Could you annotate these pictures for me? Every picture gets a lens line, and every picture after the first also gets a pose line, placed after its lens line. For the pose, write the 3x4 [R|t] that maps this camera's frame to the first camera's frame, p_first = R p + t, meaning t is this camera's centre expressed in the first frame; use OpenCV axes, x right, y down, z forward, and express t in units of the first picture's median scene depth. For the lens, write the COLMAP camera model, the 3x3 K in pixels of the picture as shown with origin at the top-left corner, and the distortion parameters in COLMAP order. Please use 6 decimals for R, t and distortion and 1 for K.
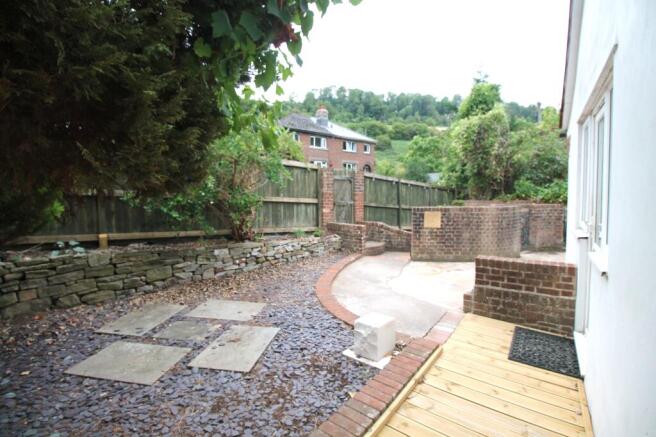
lens RADIAL K [[308.9, 0, 326.1], [0, 308.9, 208.2], [0, 0, 1]] dist [-0.000408, -0.011109]
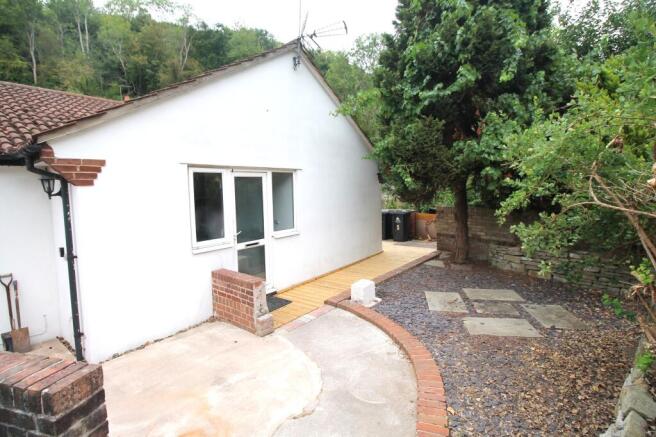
lens RADIAL K [[308.9, 0, 326.1], [0, 308.9, 208.2], [0, 0, 1]] dist [-0.000408, -0.011109]
pose [[-0.998213, 0.029592, 0.051918, 0.099190], [0.035757, 0.991868, 0.122144, -0.108230], [-0.047881, 0.123782, -0.991154, 1.012688]]
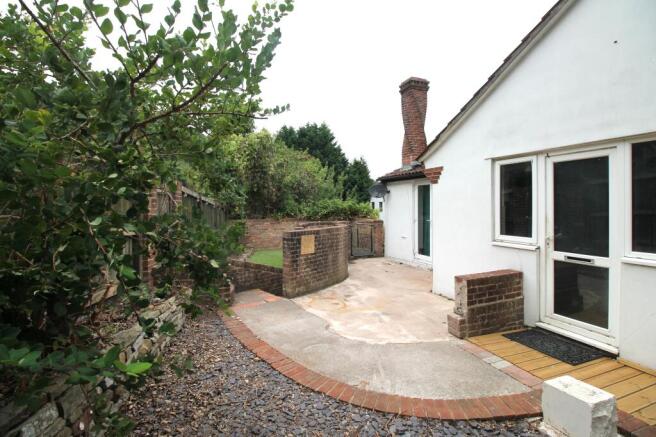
lens RADIAL K [[308.9, 0, 326.1], [0, 308.9, 208.2], [0, 0, 1]] dist [-0.000408, -0.011109]
pose [[0.547046, -0.003626, 0.837095, -0.295799], [0.049983, 0.998348, -0.028340, -0.031986], [-0.835609, 0.057344, 0.546323, 0.405275]]
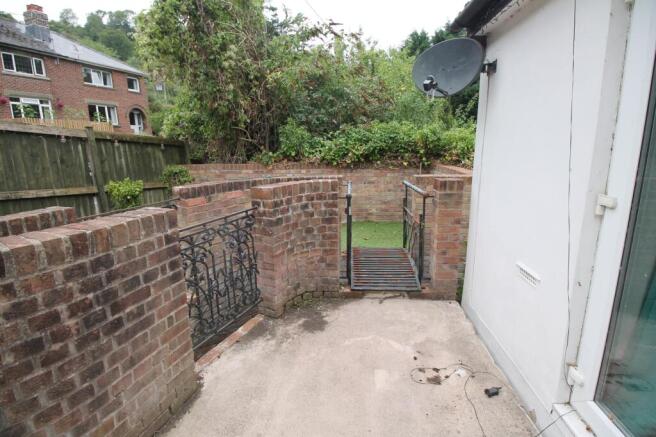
lens RADIAL K [[308.9, 0, 326.1], [0, 308.9, 208.2], [0, 0, 1]] dist [-0.000408, -0.011109]
pose [[0.867555, -0.113777, 0.484151, 0.570639], [0.042363, 0.986848, 0.156002, -0.039535], [-0.495533, -0.114831, 0.860965, 0.673295]]
